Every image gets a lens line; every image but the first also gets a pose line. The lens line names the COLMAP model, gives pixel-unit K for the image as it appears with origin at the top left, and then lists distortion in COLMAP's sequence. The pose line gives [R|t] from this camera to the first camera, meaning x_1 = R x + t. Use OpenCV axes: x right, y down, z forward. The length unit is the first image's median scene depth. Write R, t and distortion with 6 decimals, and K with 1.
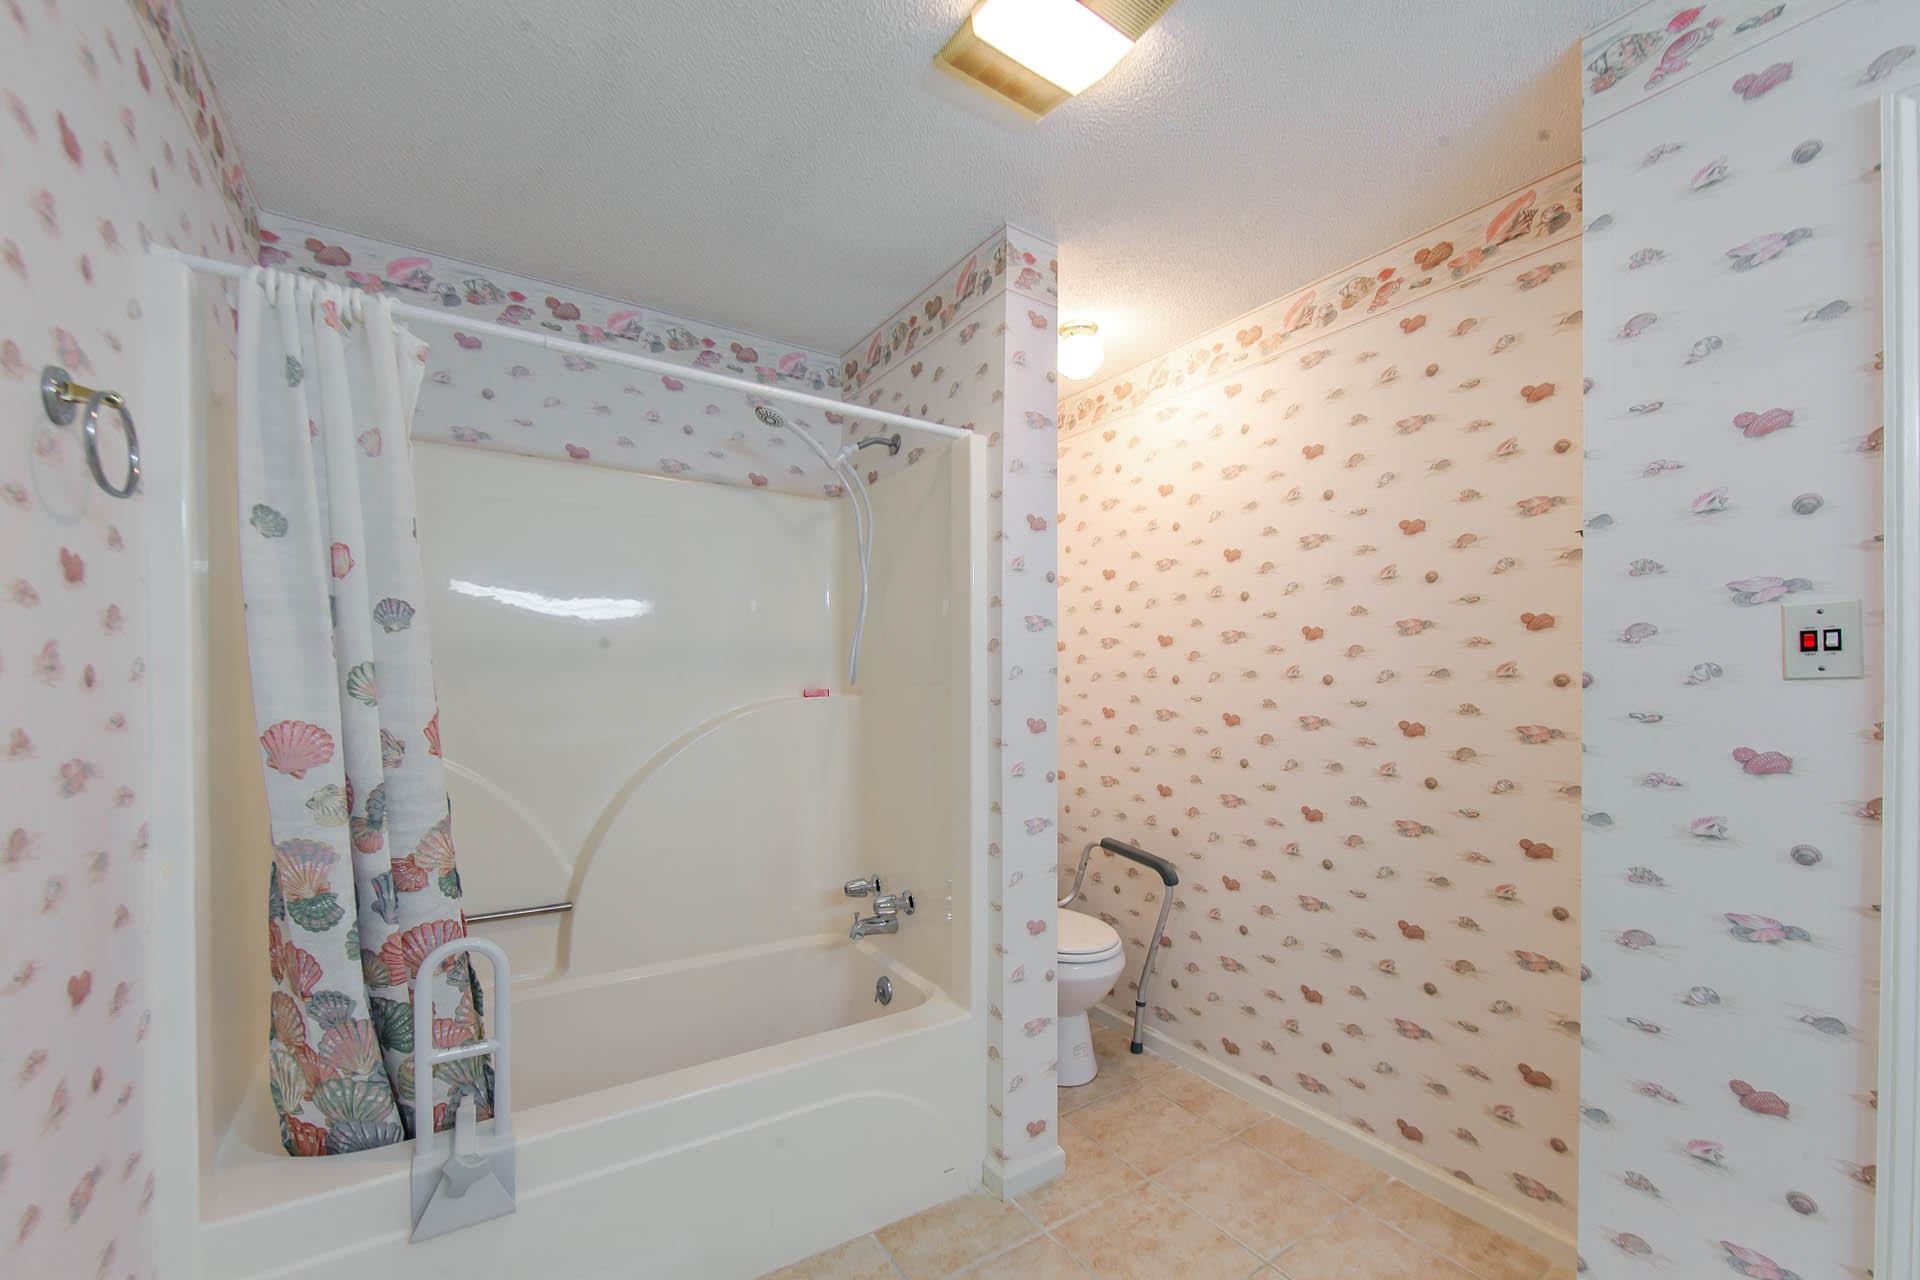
lens RADIAL K [[769.8, 0, 954.4], [0, 769.8, 694.9], [0, 0, 1]] dist [-0.001984, -0.000271]
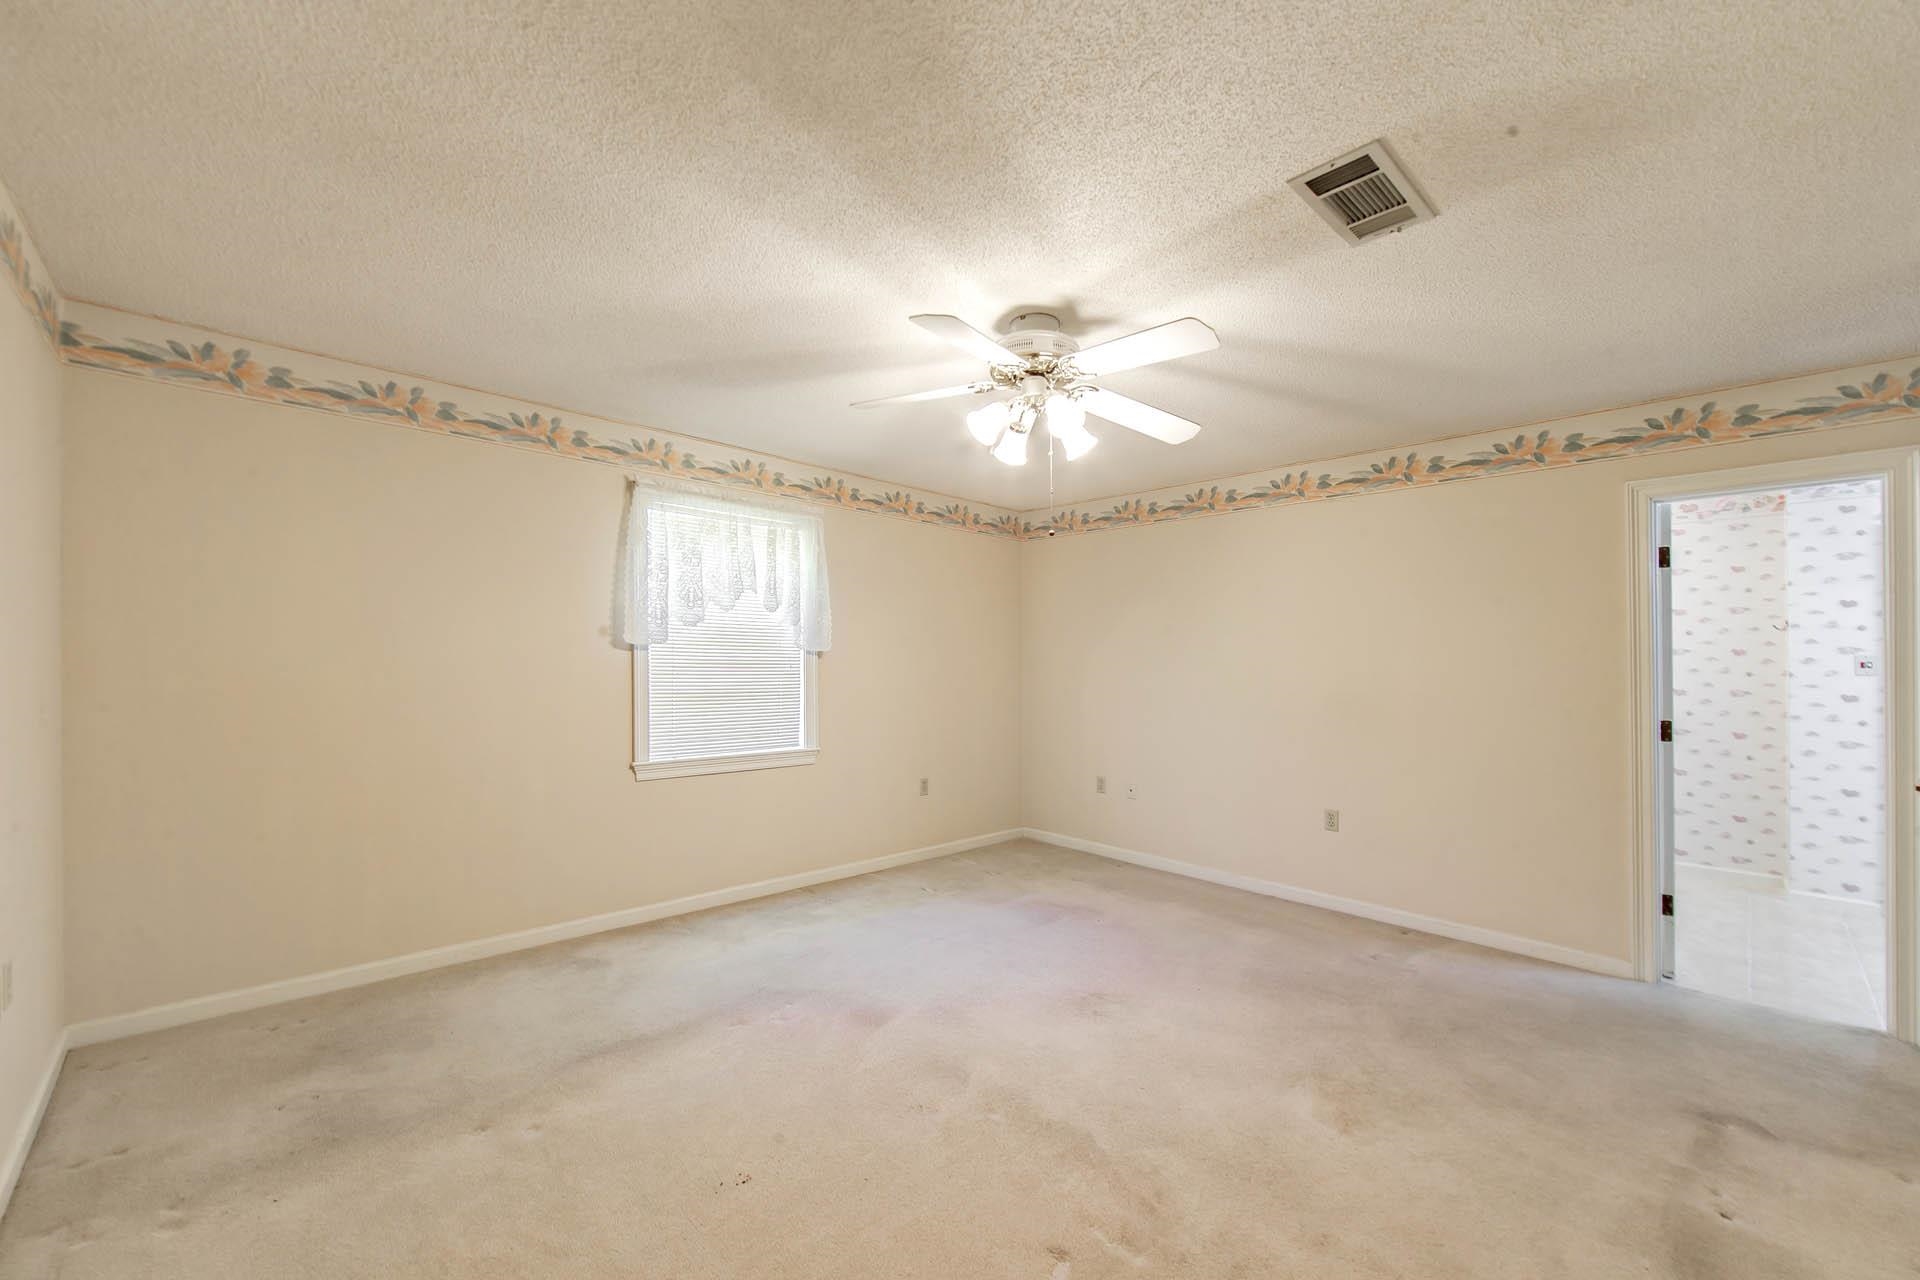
lens RADIAL K [[770.0, 0, 960.9], [0, 770.0, 663.5], [0, 0, 1]] dist [-0.001558, -0.000203]
pose [[0.982794, 0.007773, 0.184543, -3.481849], [-0.004755, 0.999848, -0.016790, 0.005578], [-0.184645, 0.015624, 0.982681, -1.662702]]
